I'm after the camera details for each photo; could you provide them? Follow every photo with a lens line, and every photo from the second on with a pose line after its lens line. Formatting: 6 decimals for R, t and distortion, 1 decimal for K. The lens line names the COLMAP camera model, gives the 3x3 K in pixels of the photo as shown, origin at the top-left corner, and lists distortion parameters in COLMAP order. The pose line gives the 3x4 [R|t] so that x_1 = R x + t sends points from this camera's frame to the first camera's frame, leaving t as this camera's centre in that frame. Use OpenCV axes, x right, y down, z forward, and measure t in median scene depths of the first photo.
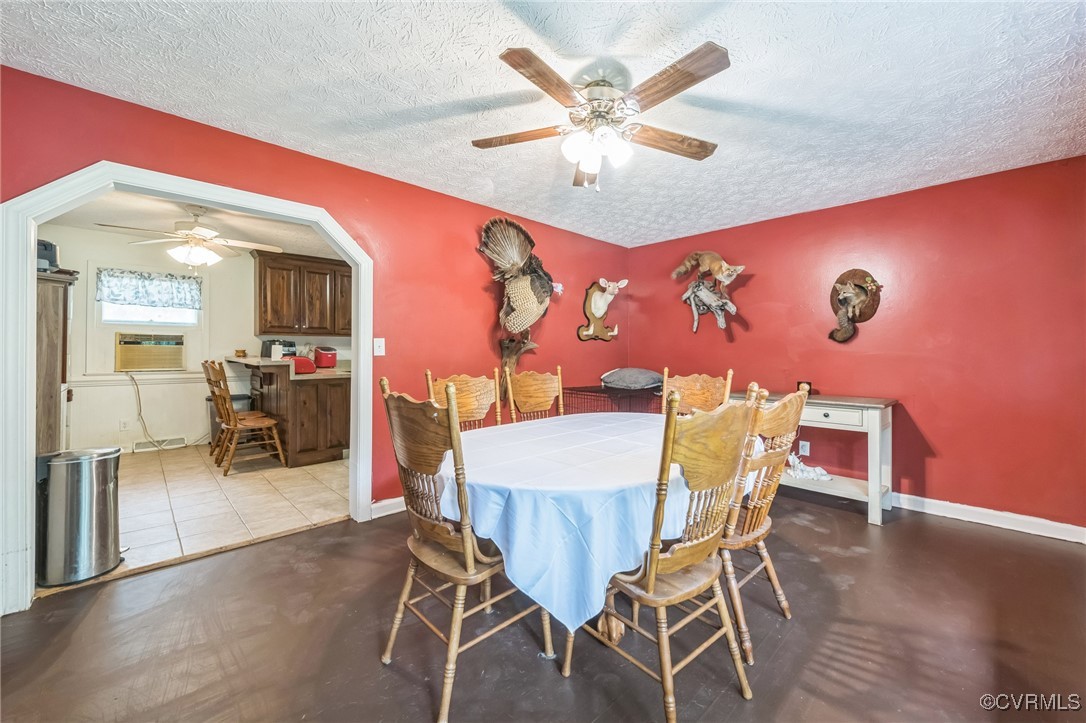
lens RADIAL K [[430.4, 0, 543.8], [0, 430.4, 350.2], [0, 0, 1]] dist [0.002264, -0.001889]
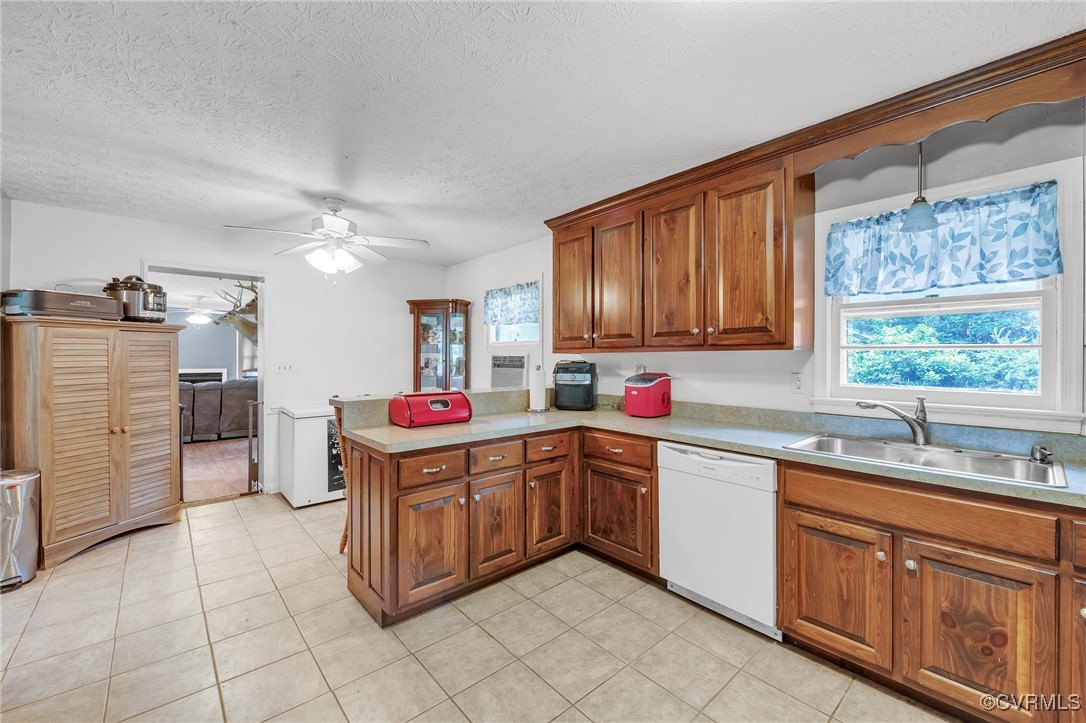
lens RADIAL K [[437.8, 0, 539.6], [0, 437.8, 357.4], [0, 0, 1]] dist [-0.005823, -0.001898]
pose [[-0.046653, -0.008532, -0.998875, -0.009870], [-0.002627, 0.999961, -0.008419, -0.025700], [0.998908, 0.002232, -0.046673, 1.071899]]
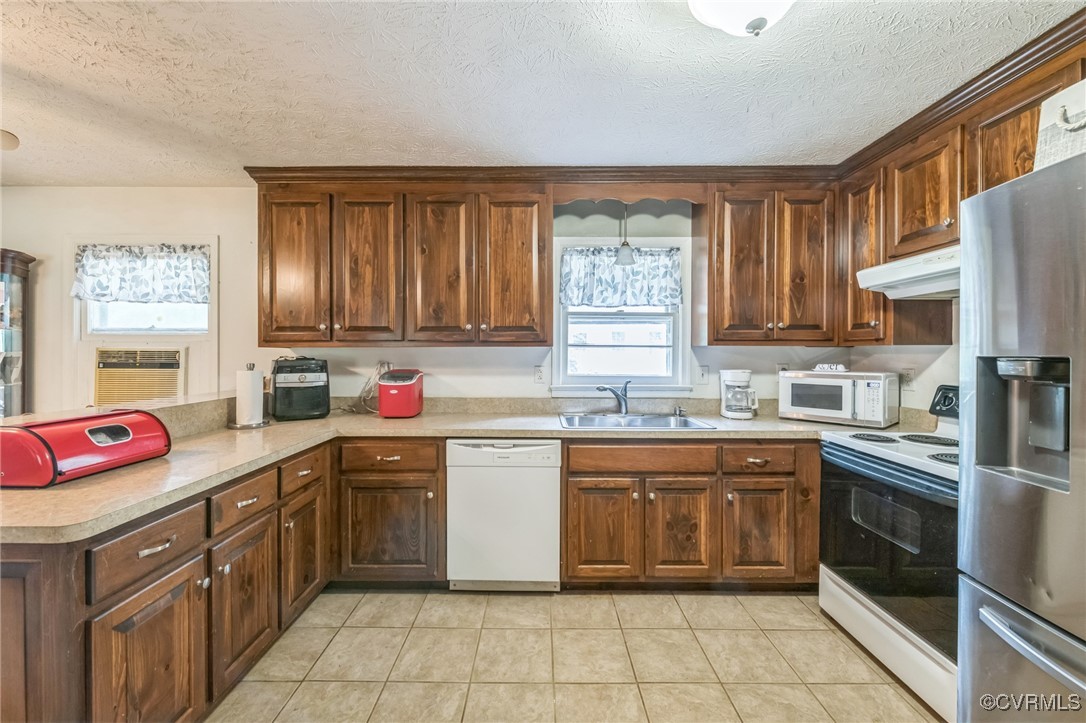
lens RADIAL K [[430.4, 0, 541.5], [0, 430.4, 353.9], [0, 0, 1]] dist [0.002264, -0.001889]
pose [[0.725261, -0.005460, -0.688452, -0.108237], [0.002852, 0.999984, -0.004927, -0.026427], [0.688468, 0.001610, 0.725265, 0.921267]]
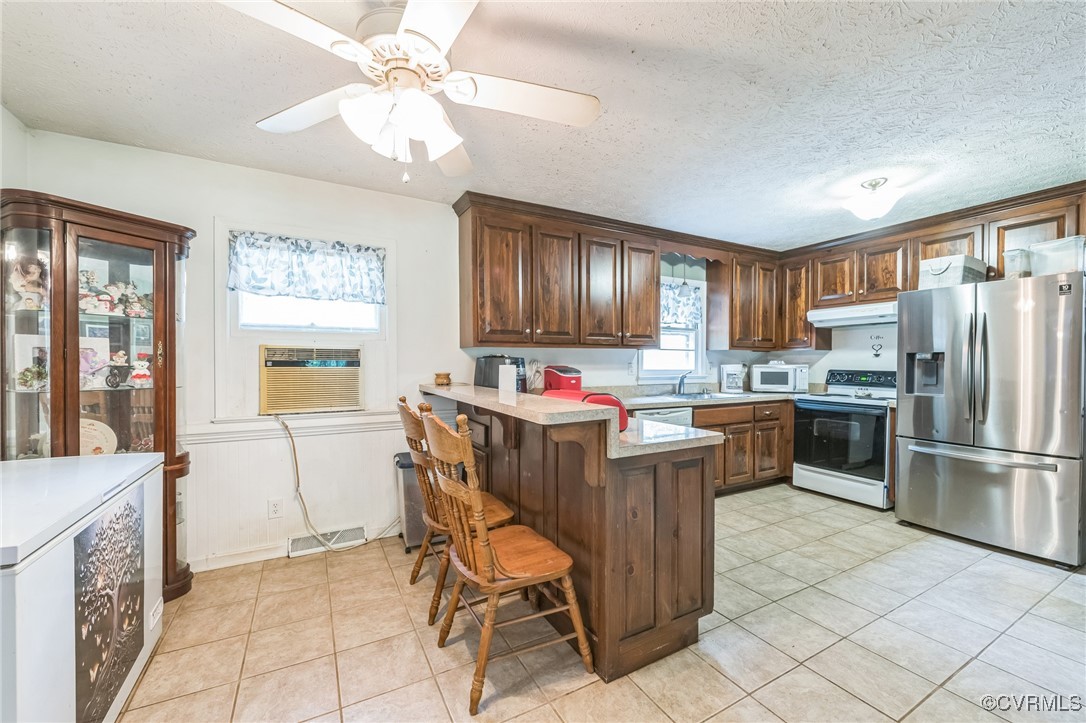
lens RADIAL K [[430.4, 0, 546.7], [0, 430.4, 368.3], [0, 0, 1]] dist [0.002264, -0.001889]
pose [[0.968158, -0.004274, -0.250302, -0.454081], [0.007381, 0.999907, 0.011475, -0.013838], [0.250229, -0.012957, 0.968100, 0.508511]]
